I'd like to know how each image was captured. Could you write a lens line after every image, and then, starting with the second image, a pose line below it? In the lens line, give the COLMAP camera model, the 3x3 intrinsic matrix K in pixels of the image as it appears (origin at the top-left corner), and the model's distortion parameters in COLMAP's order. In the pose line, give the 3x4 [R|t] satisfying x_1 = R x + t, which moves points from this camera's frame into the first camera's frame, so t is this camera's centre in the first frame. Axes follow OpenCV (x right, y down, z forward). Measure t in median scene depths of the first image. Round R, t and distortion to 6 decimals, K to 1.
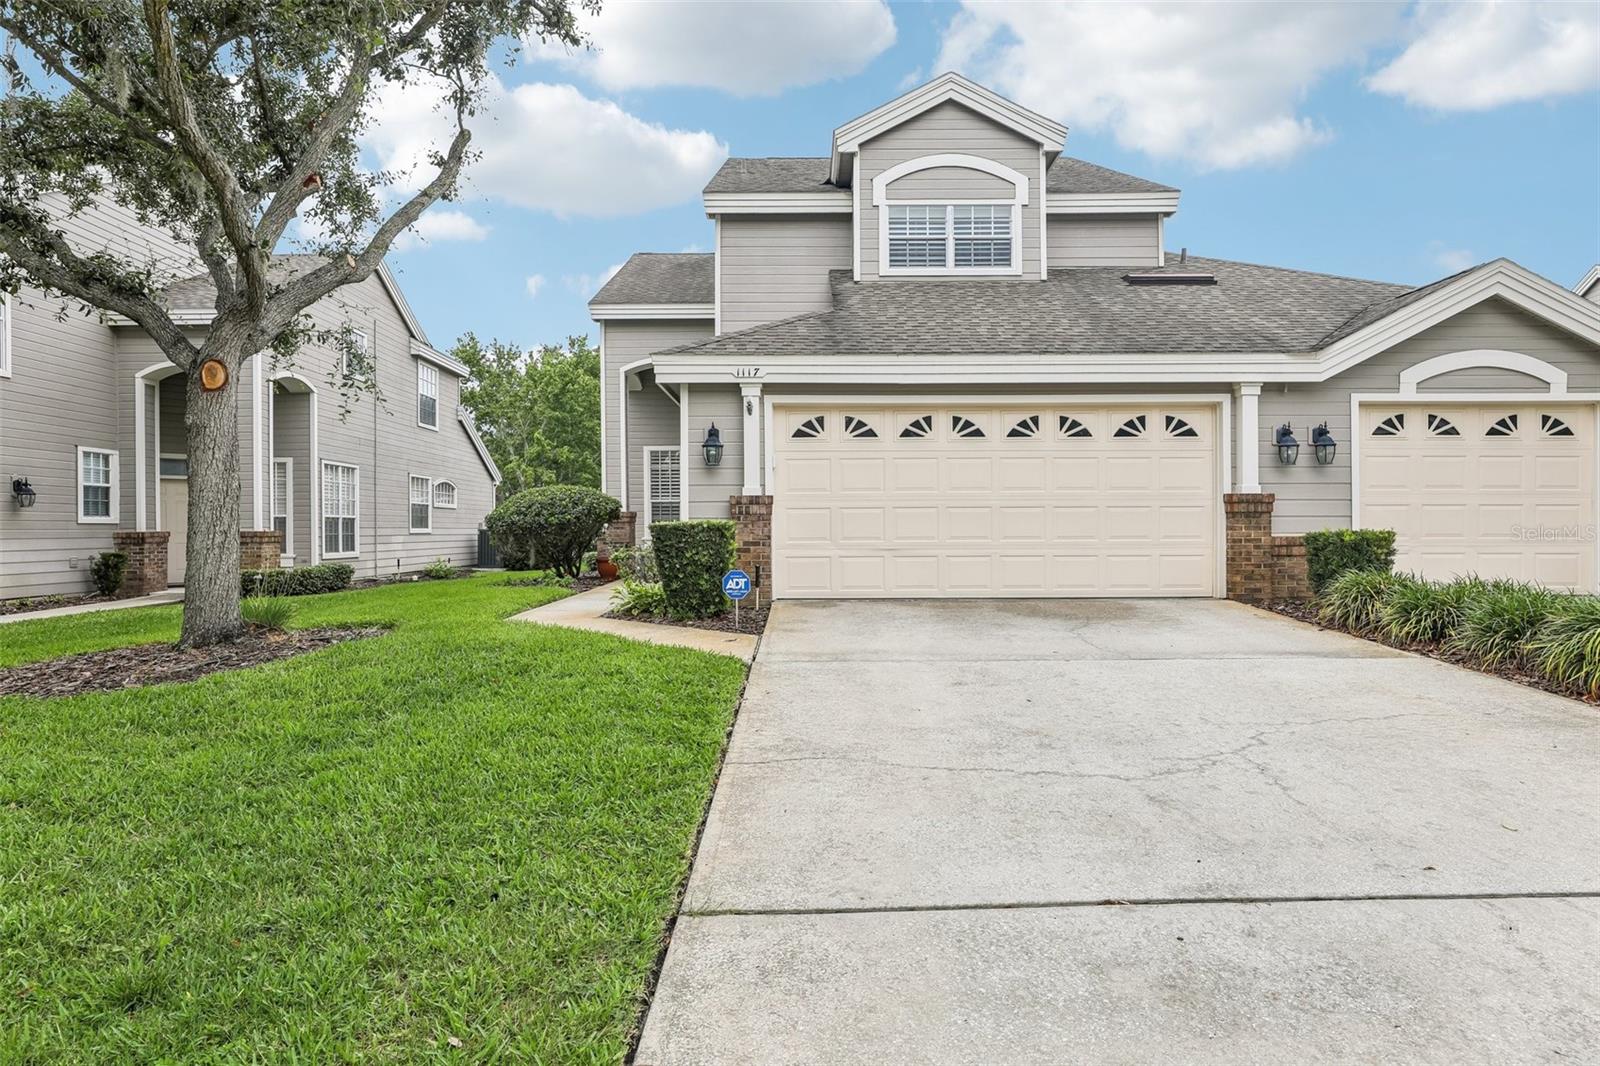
lens RADIAL K [[910.9, 0, 794.6], [0, 910.9, 532.2], [0, 0, 1]] dist [-0.005288, -0.000571]
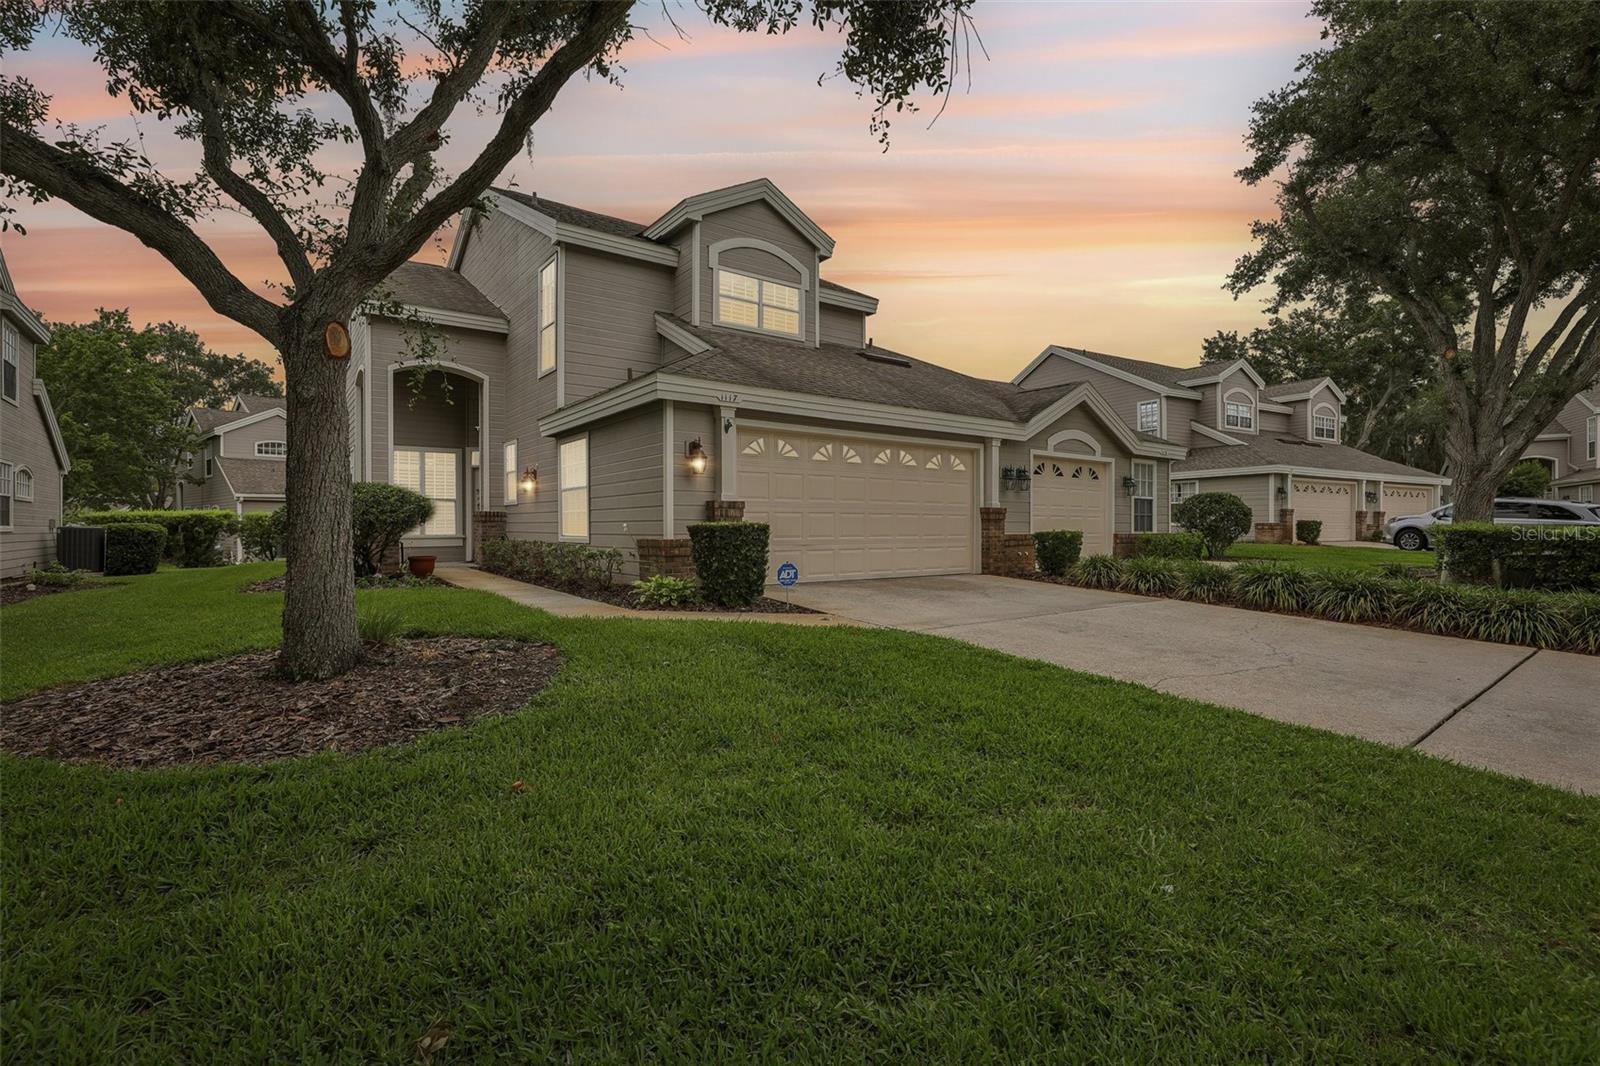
lens RADIAL K [[730.9, 0, 787.9], [0, 730.9, 531.4], [0, 0, 1]] dist [-0.017231, 0.002099]
pose [[0.804462, 0.000808, 0.594004, -0.416541], [-0.001334, 0.999999, 0.000447, -0.000461], [-0.594003, -0.001152, 0.804462, 0.137524]]
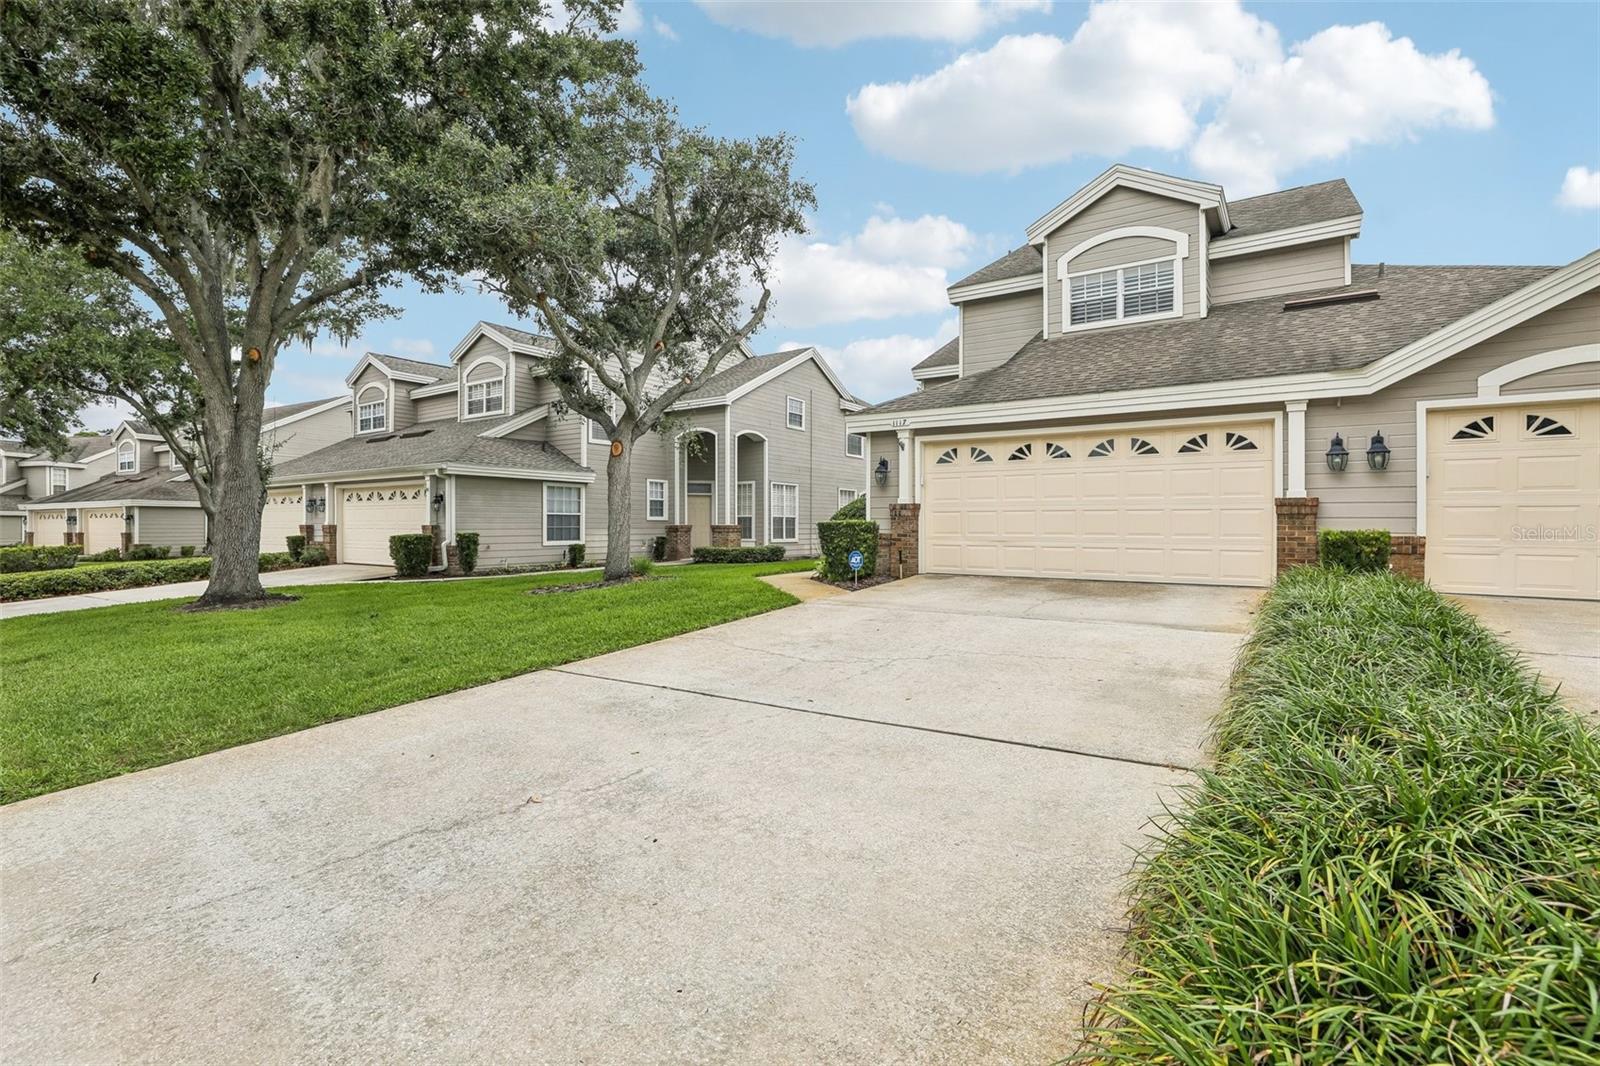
lens RADIAL K [[730.9, 0, 806.0], [0, 730.9, 528.9], [0, 0, 1]] dist [-0.017231, 0.002099]
pose [[0.830886, 0.008961, -0.556371, 0.372447], [-0.007842, 0.999960, 0.004394, -0.001694], [0.556388, 0.000712, 0.830922, -0.074610]]
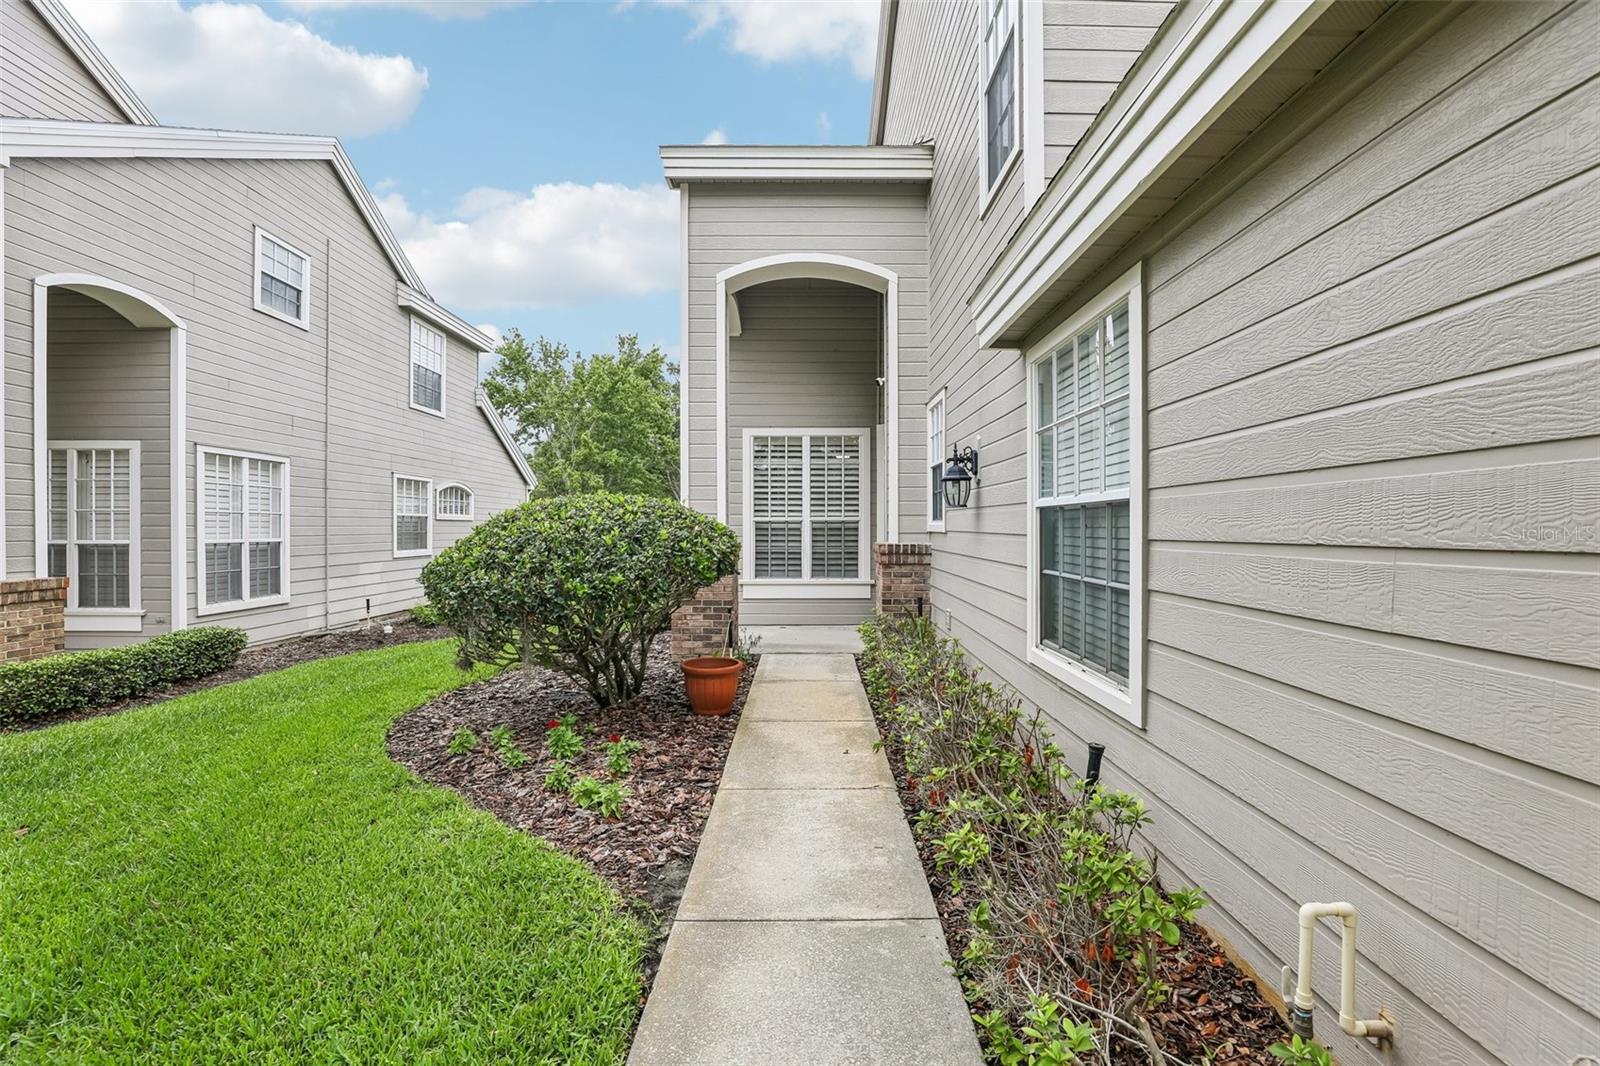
lens RADIAL K [[730.9, 0, 795.6], [0, 730.9, 531.7], [0, 0, 1]] dist [-0.017231, 0.002099]
pose [[0.999964, 0.007867, -0.003137, -0.191181], [-0.007856, 0.999963, 0.003531, -0.041607], [0.003165, -0.003506, 0.999989, 0.766725]]
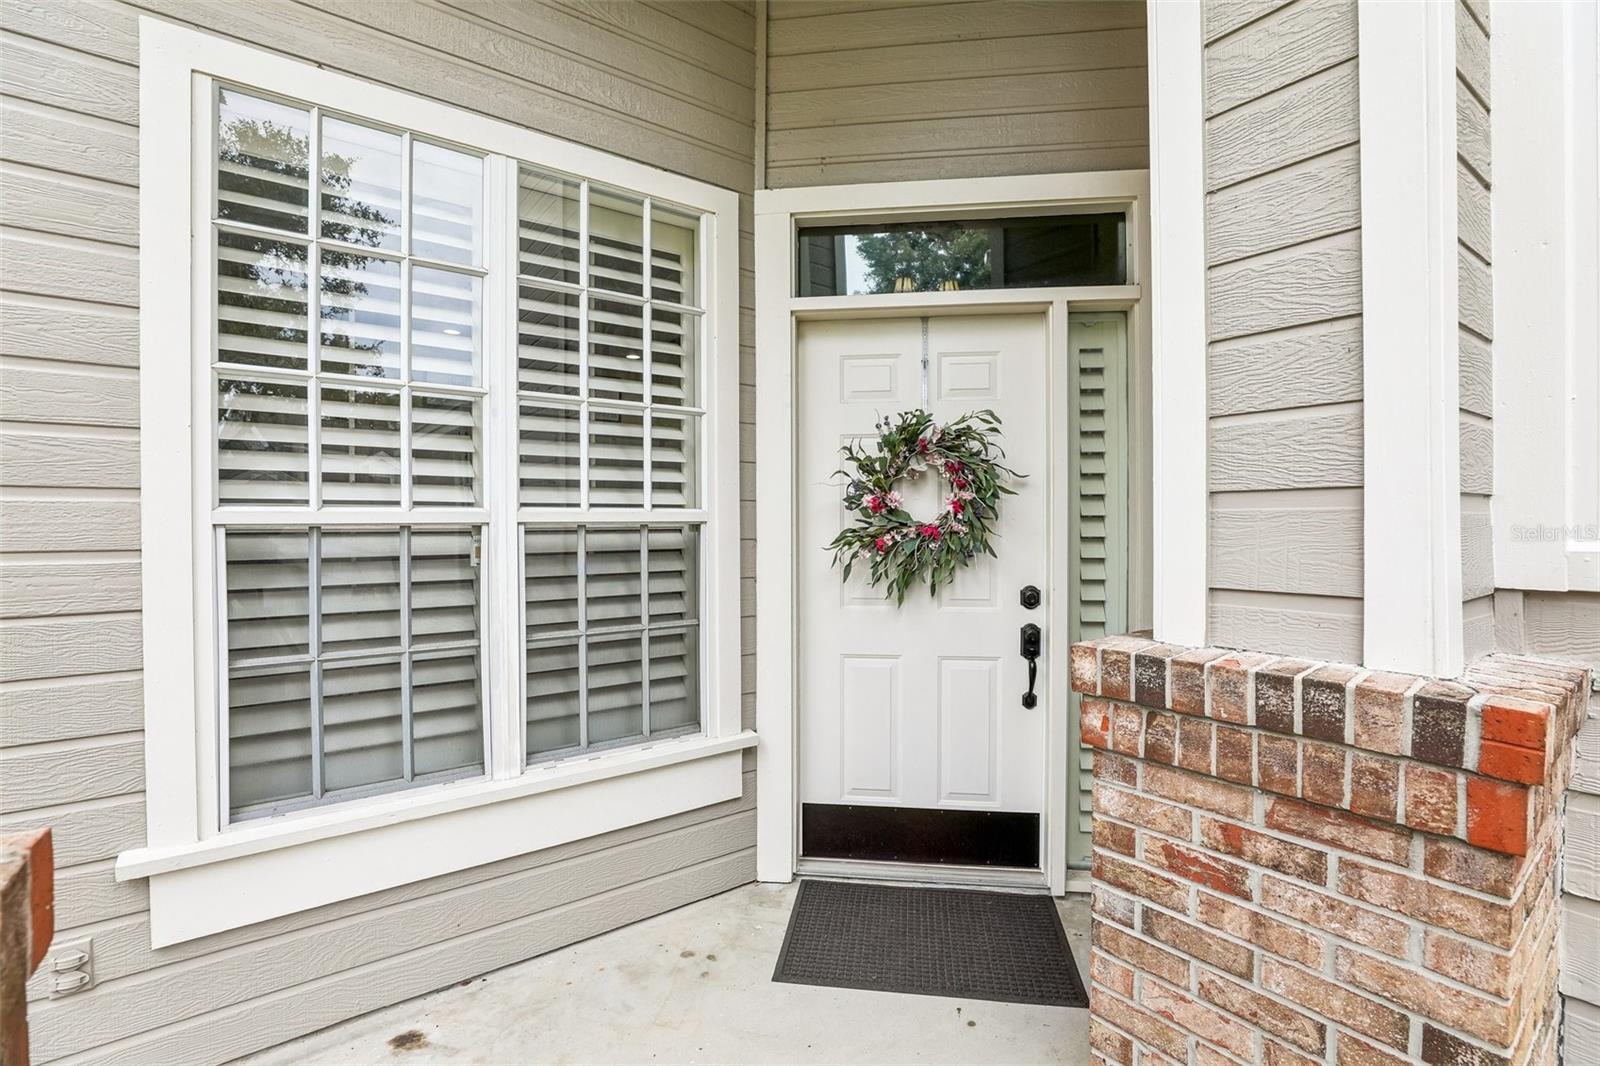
lens RADIAL K [[730.9, 0, 793.2], [0, 730.9, 530.4], [0, 0, 1]] dist [-0.017231, 0.002099]
pose [[0.810171, 0.002308, 0.586189, -0.226164], [0.002636, 0.999968, -0.007581, -0.046752], [-0.586187, 0.007687, 0.810139, 1.300902]]
